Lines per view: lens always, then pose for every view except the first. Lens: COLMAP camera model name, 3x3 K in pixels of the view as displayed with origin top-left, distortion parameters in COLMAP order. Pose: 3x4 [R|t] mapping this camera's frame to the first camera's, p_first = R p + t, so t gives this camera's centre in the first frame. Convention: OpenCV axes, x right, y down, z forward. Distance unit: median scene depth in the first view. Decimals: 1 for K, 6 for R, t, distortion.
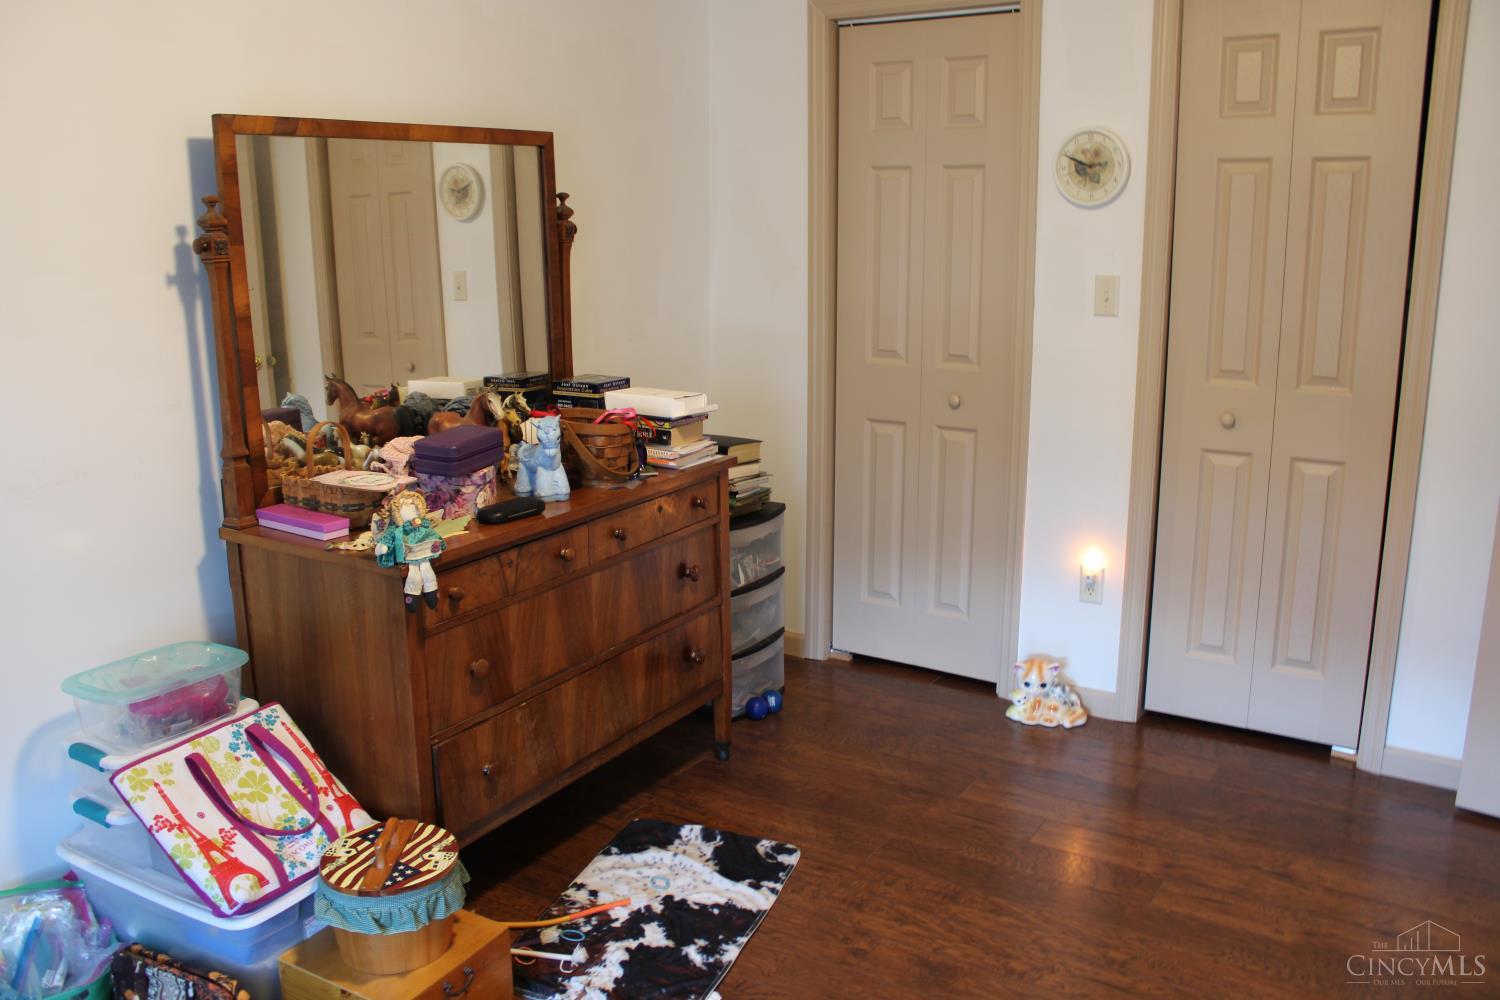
lens RADIAL K [[1256.6, 0, 755.1], [0, 1256.6, 500.9], [0, 0, 1]] dist [-0.166086, 0.149725]
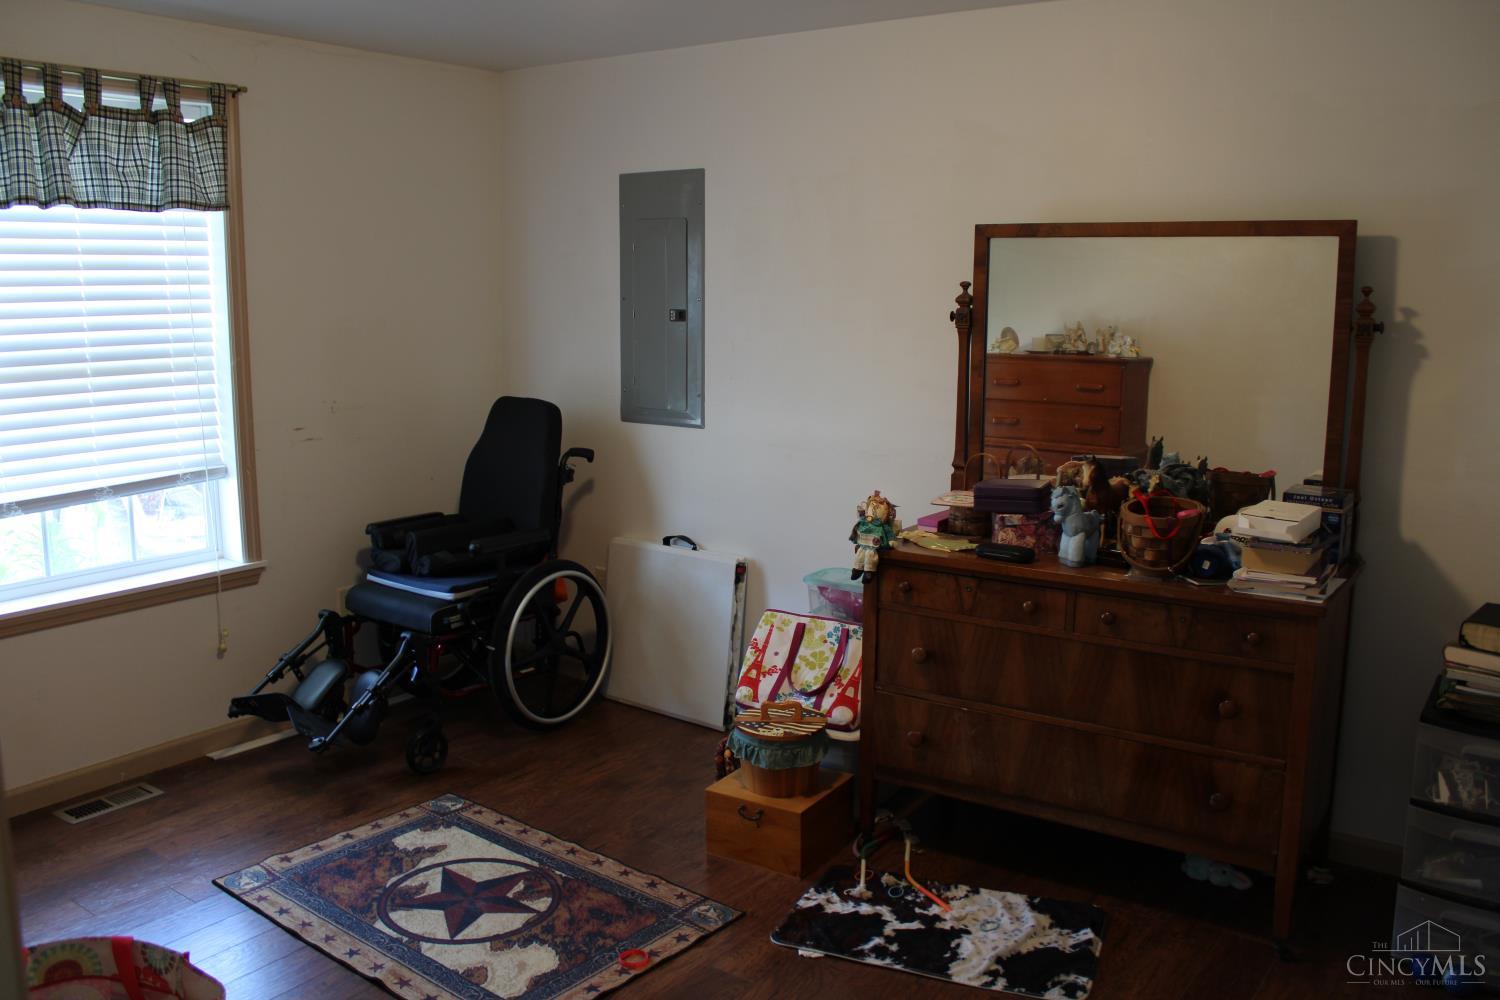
lens RADIAL K [[1256.6, 0, 755.1], [0, 1256.6, 500.9], [0, 0, 1]] dist [-0.166086, 0.149725]
pose [[-0.058857, 0.175496, -0.982719, 1.006201], [-0.230652, 0.955398, 0.184431, -0.209499], [0.971255, 0.237521, -0.015753, 0.812582]]
